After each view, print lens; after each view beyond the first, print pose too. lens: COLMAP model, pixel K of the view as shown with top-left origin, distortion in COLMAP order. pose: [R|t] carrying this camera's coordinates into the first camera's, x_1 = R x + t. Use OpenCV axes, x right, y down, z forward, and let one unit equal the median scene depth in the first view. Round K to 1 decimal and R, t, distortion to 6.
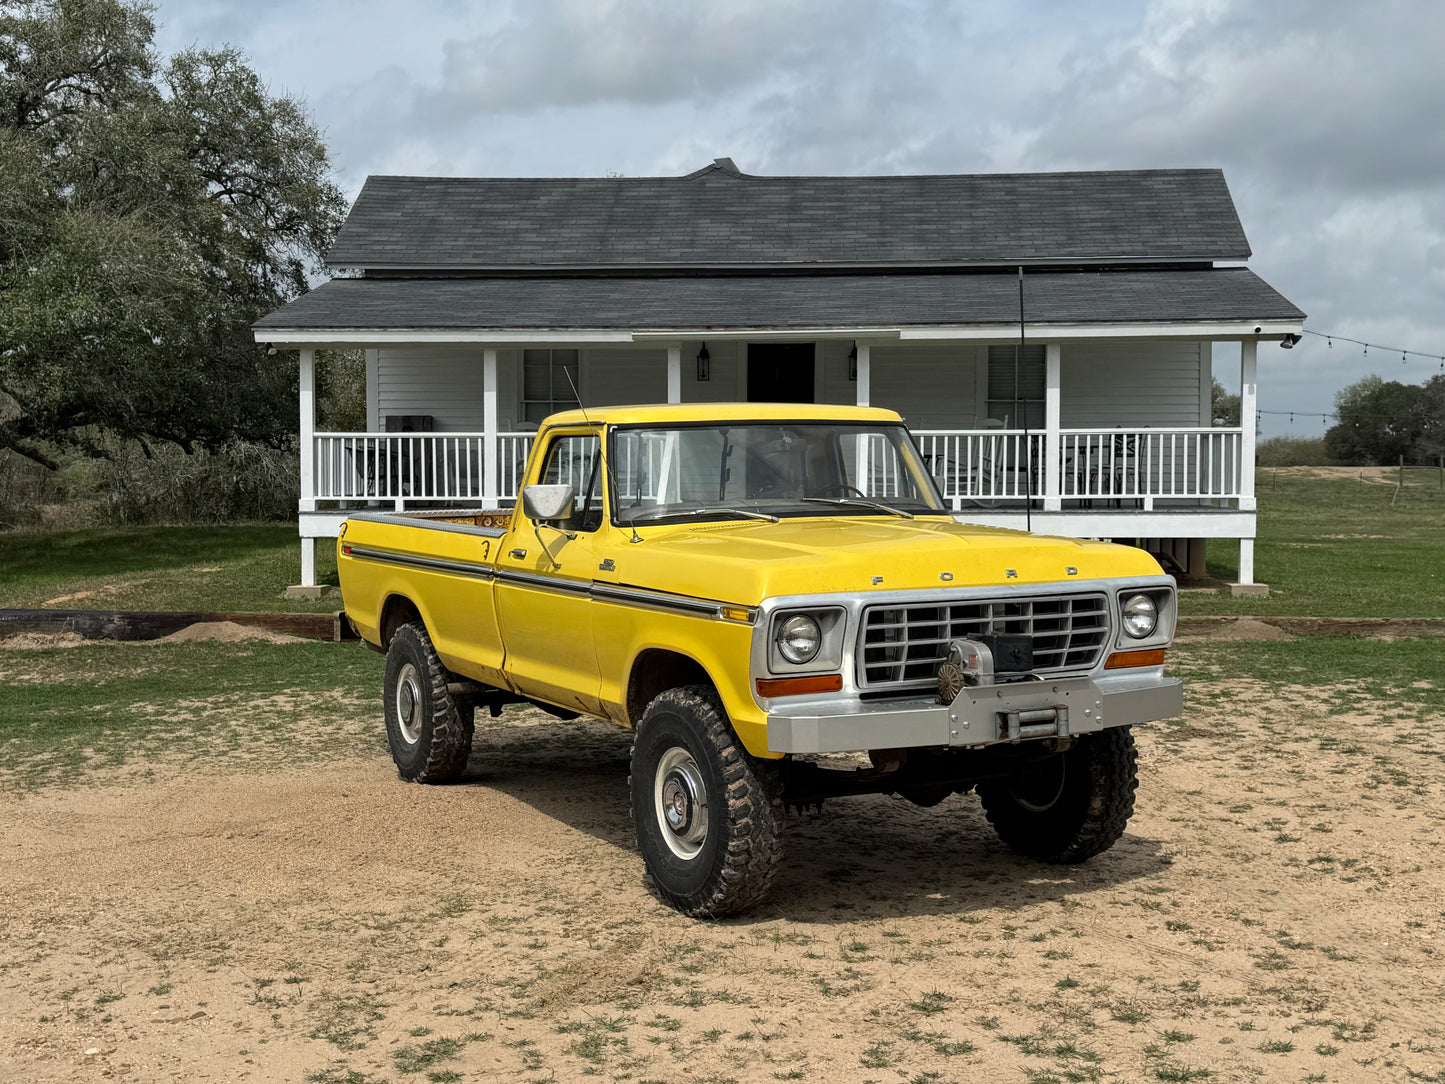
lens RADIAL K [[1819.5, 0, 732.4], [0, 1819.5, 540.0], [0, 0, 1]] dist [0.197018, -0.578470]
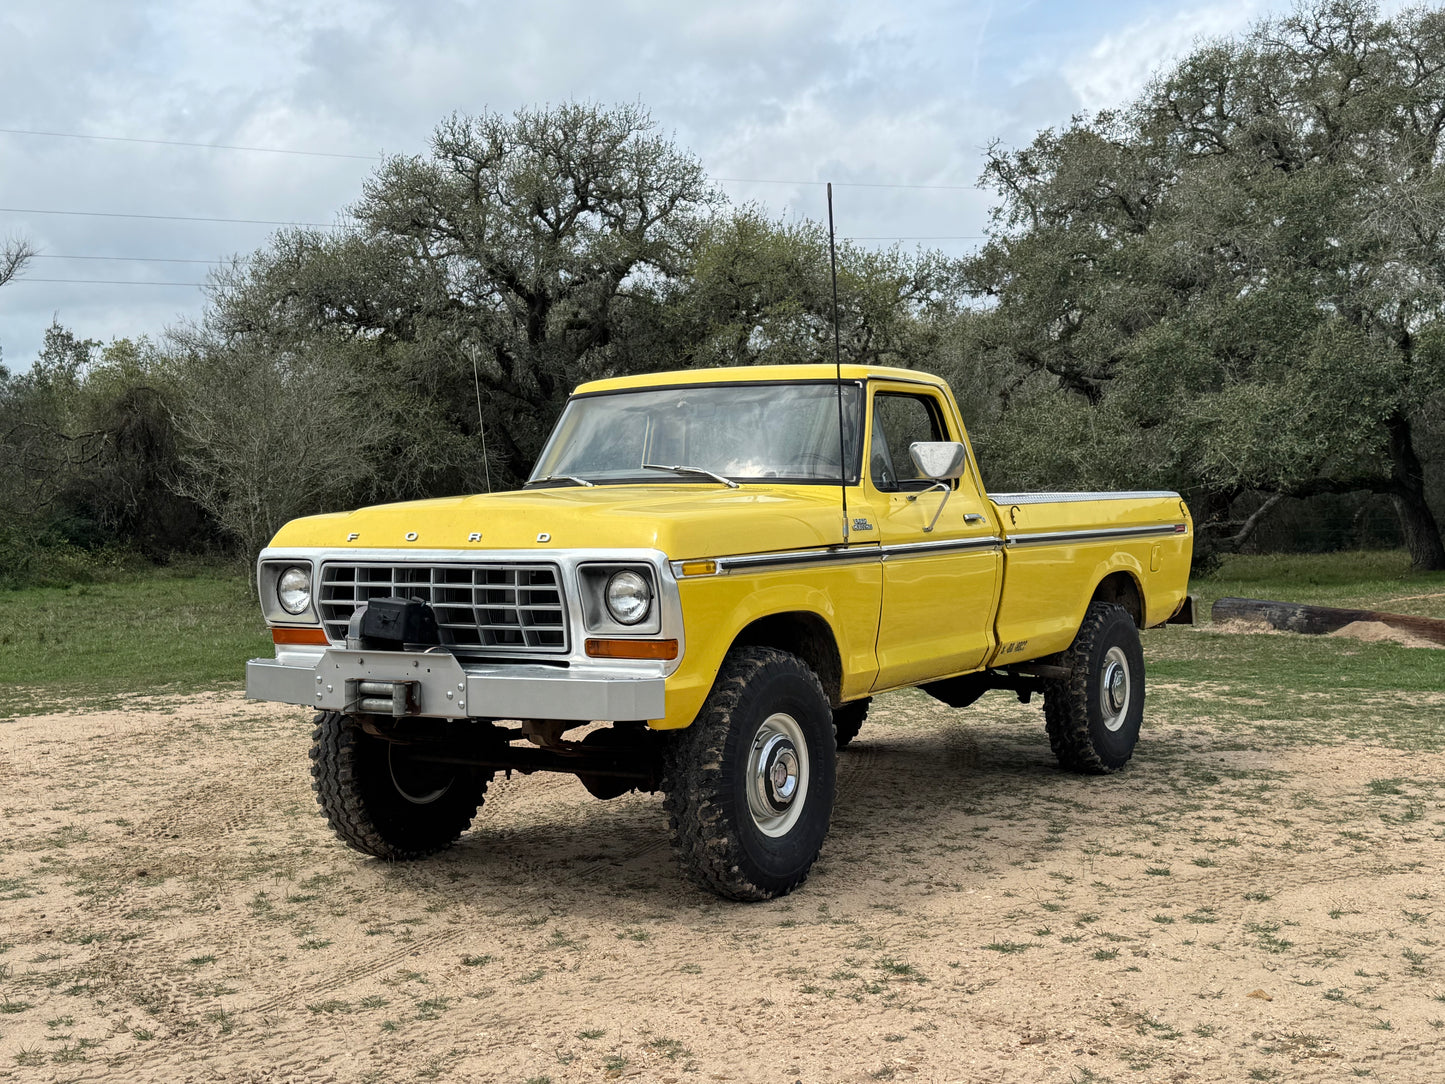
lens RADIAL K [[1625.0, 0, 792.5], [0, 1625.0, 563.3], [0, 0, 1]] dist [0.156604, -0.354276]
pose [[0.506287, 0.037433, -0.861552, 0.339266], [-0.034510, 0.999137, 0.023131, 0.002582], [0.861674, 0.018021, 0.507142, 0.265288]]
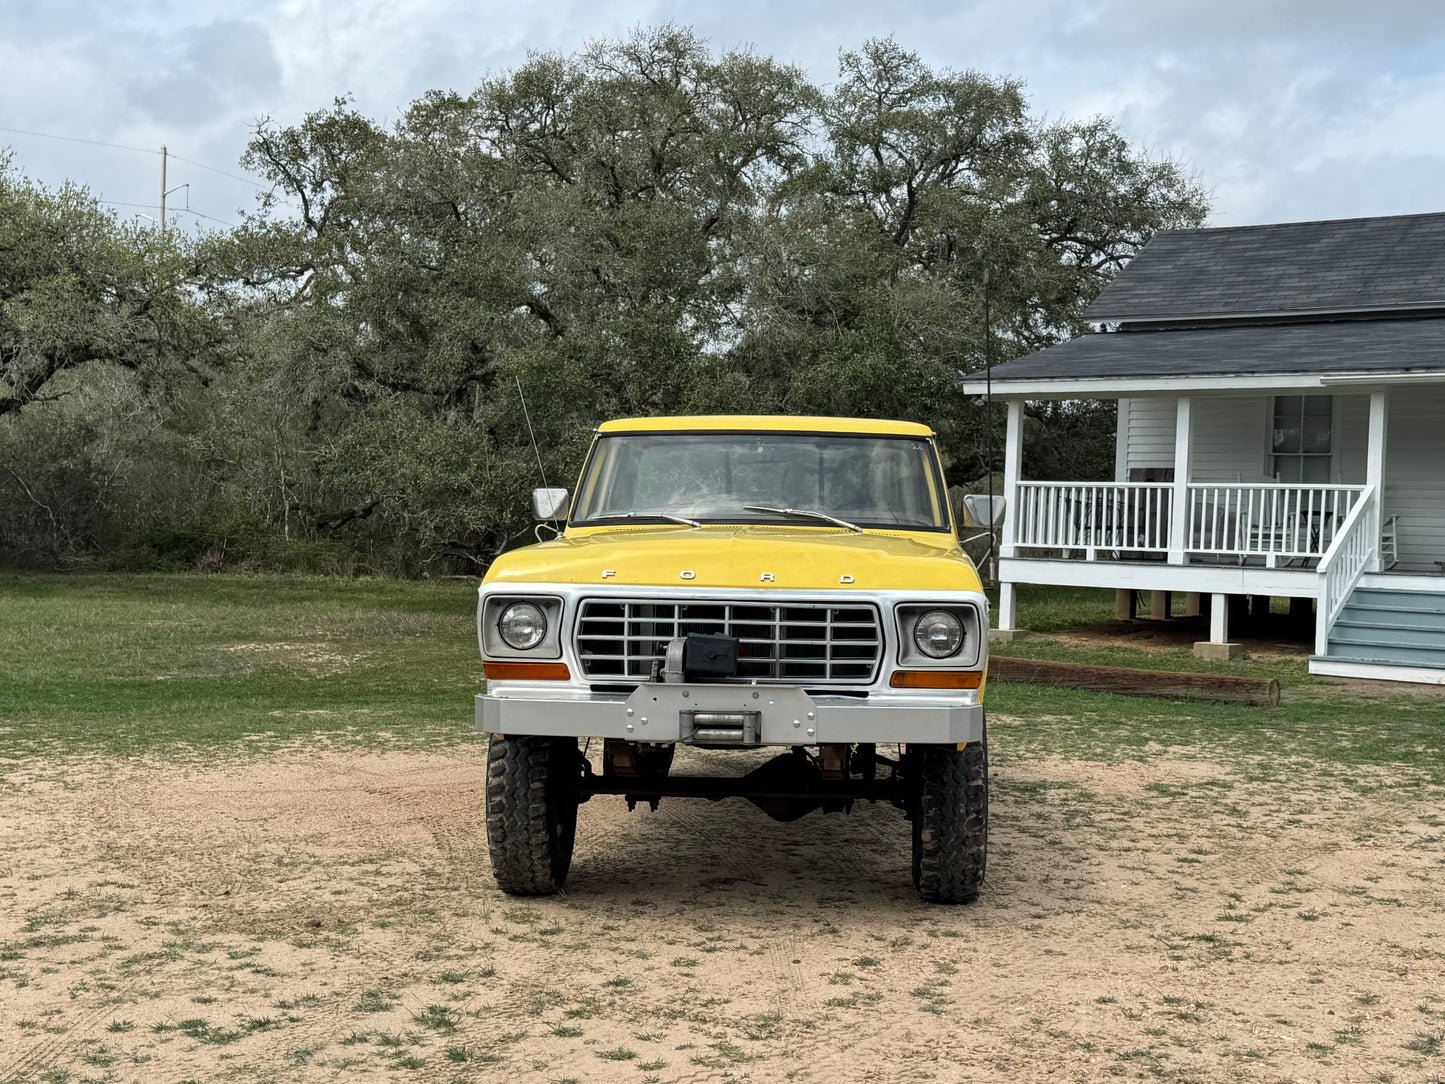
lens RADIAL K [[1819.5, 0, 732.4], [0, 1819.5, 540.0], [0, 0, 1]] dist [0.197018, -0.578470]
pose [[0.848820, 0.032965, -0.527652, 0.236842], [-0.052648, 0.998364, -0.022320, 0.007683], [0.526053, 0.046725, 0.849167, 0.060531]]
